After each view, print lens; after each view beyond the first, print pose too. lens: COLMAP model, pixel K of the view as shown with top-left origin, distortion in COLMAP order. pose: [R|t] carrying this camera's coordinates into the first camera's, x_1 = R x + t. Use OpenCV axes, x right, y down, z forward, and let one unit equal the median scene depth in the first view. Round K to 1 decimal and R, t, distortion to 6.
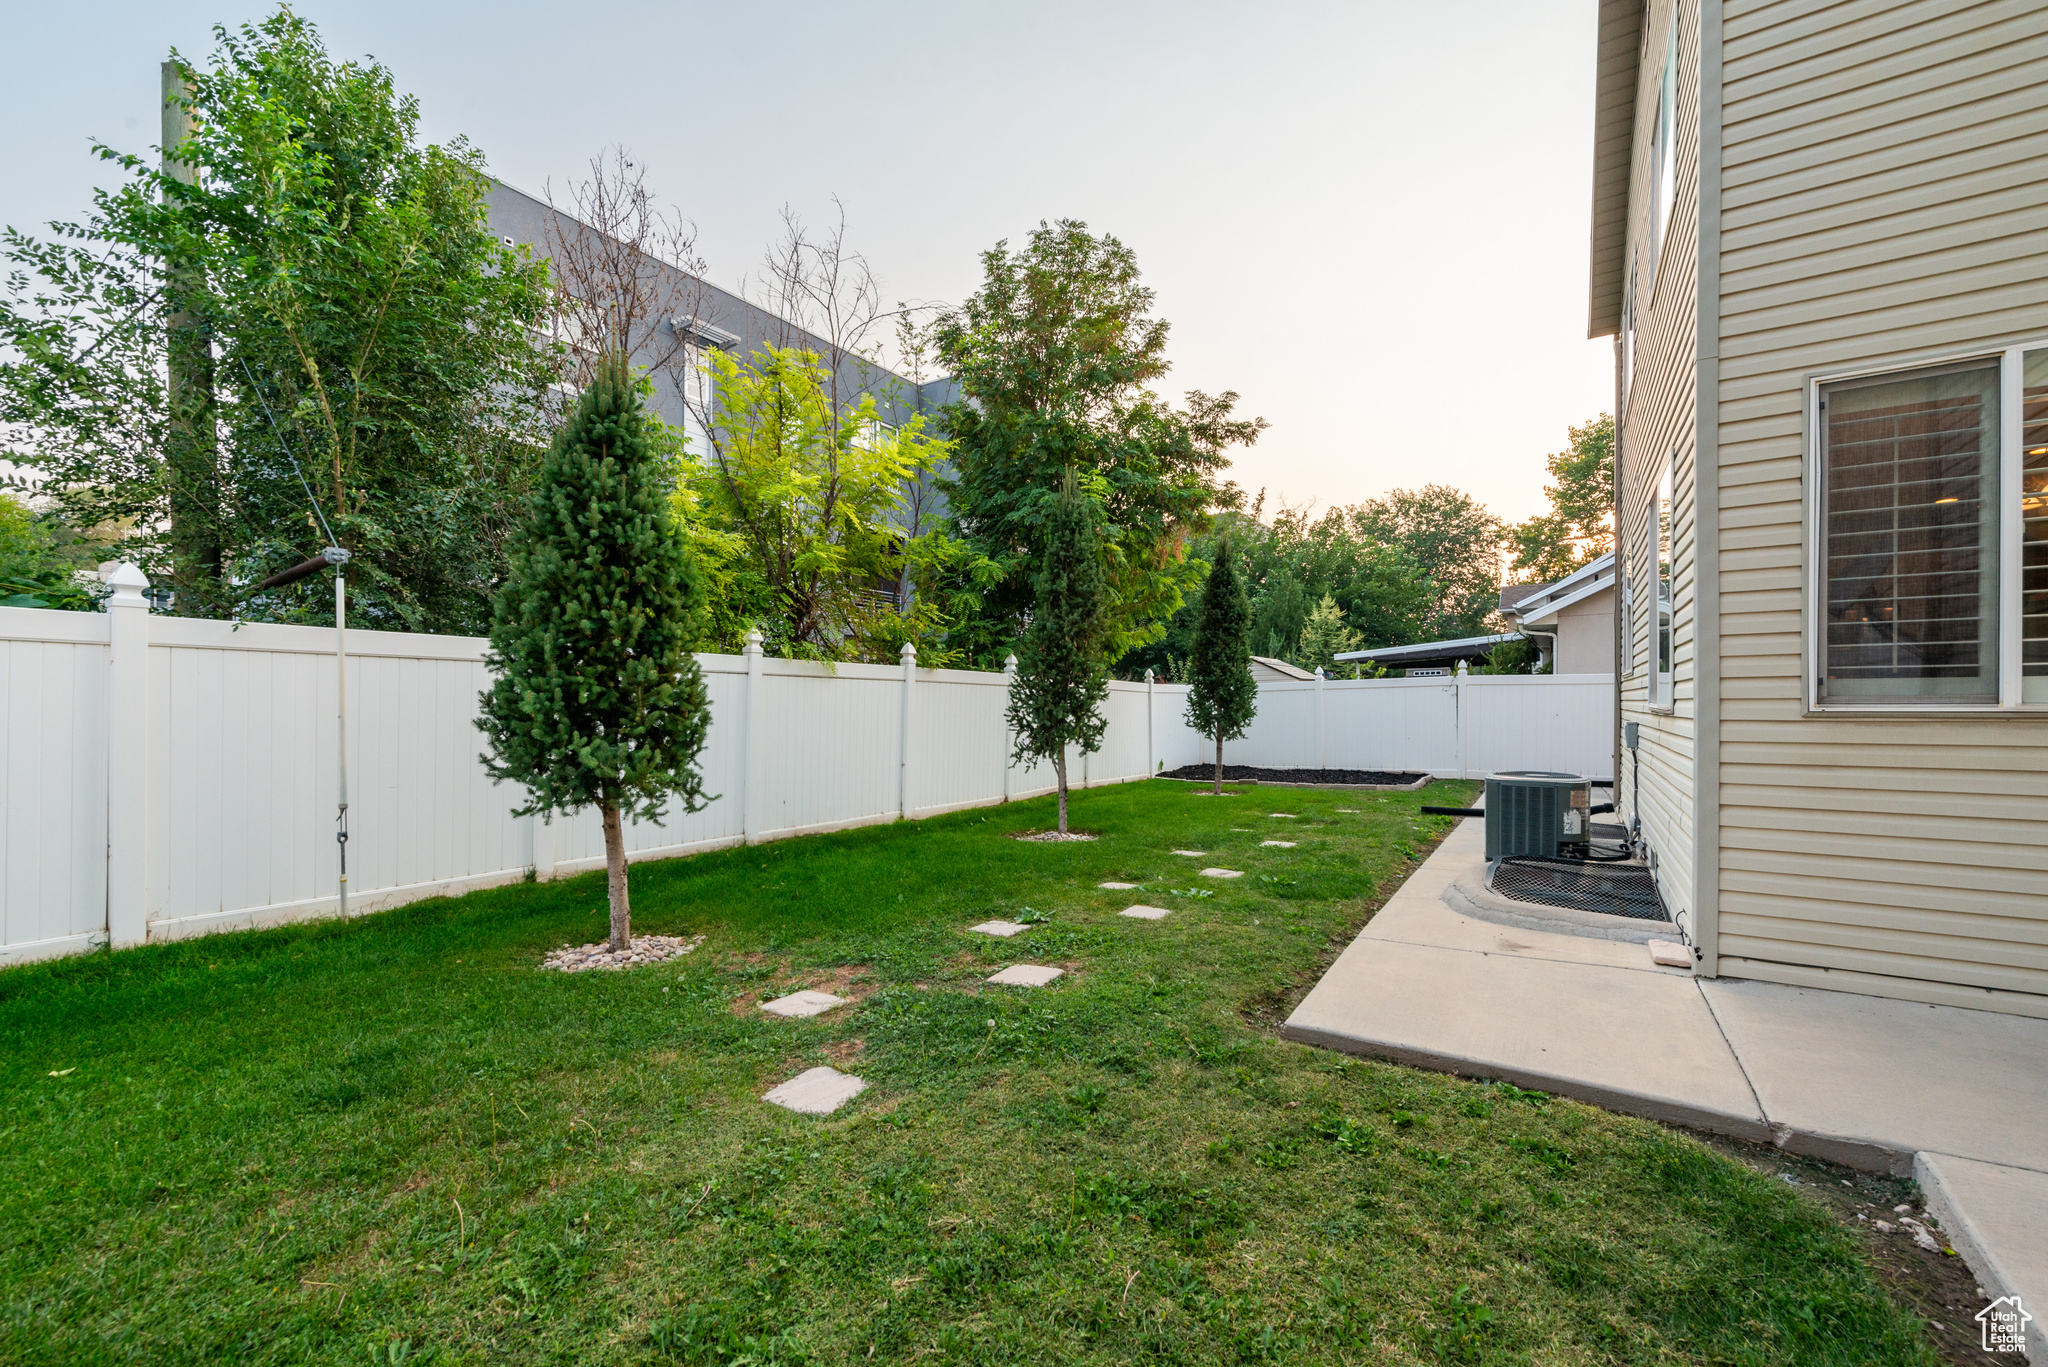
lens RADIAL K [[806.9, 0, 1068.4], [0, 806.9, 698.2], [0, 0, 1]] dist [0.005841, -0.001949]
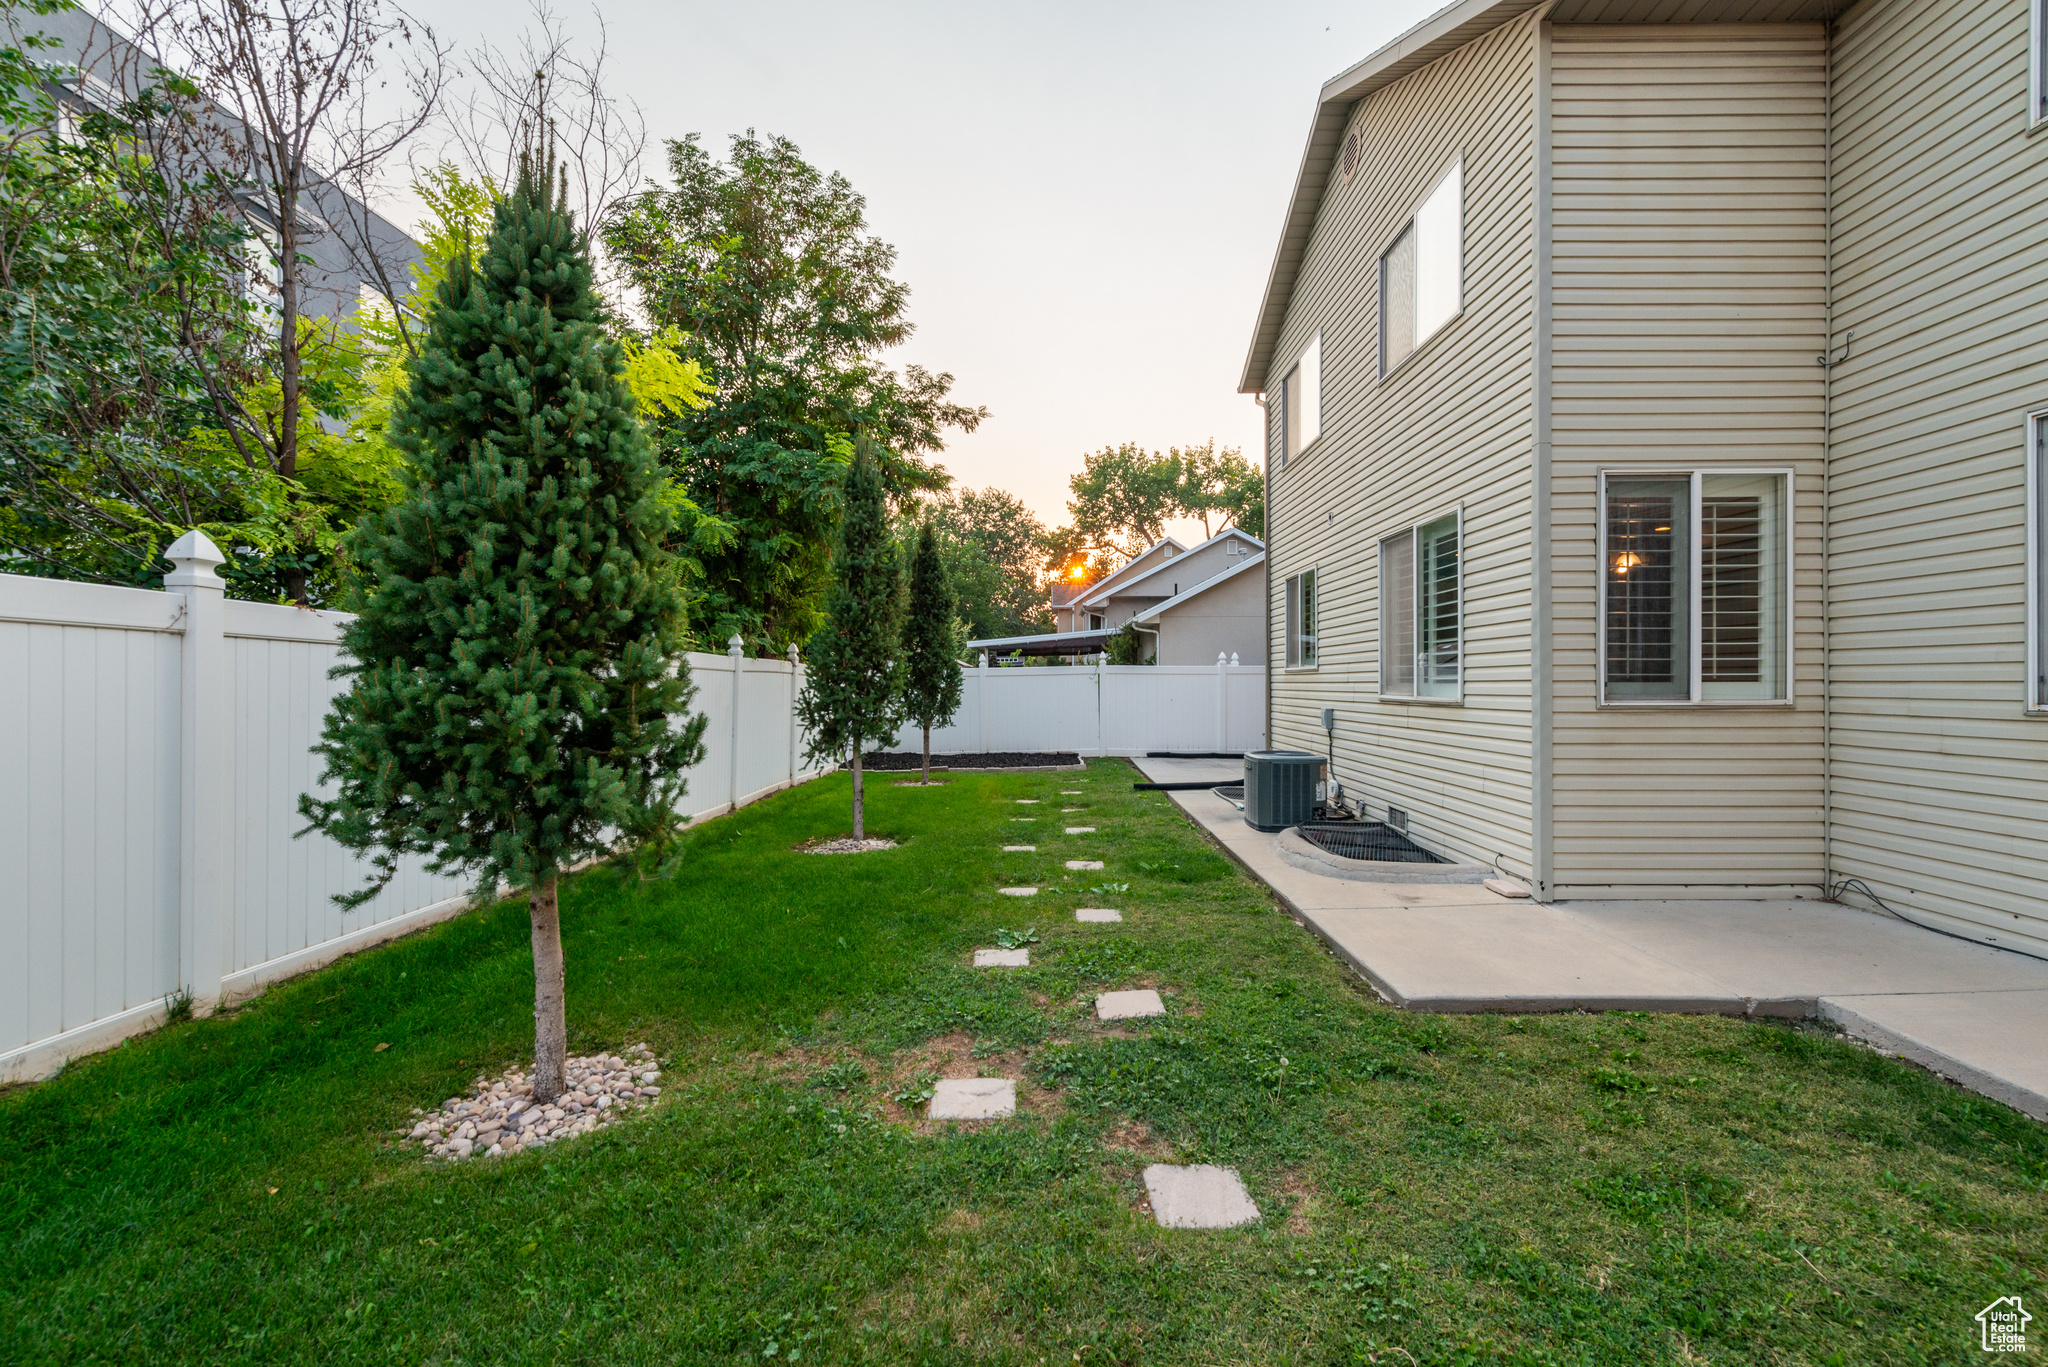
lens RADIAL K [[806.9, 0, 1030.0], [0, 806.9, 690.1], [0, 0, 1]] dist [0.005841, -0.001949]
pose [[0.852444, -0.000212, 0.522819, -0.530891], [-0.006675, 0.999914, 0.011289, -0.015542], [-0.522776, -0.013113, 0.852369, 0.248263]]
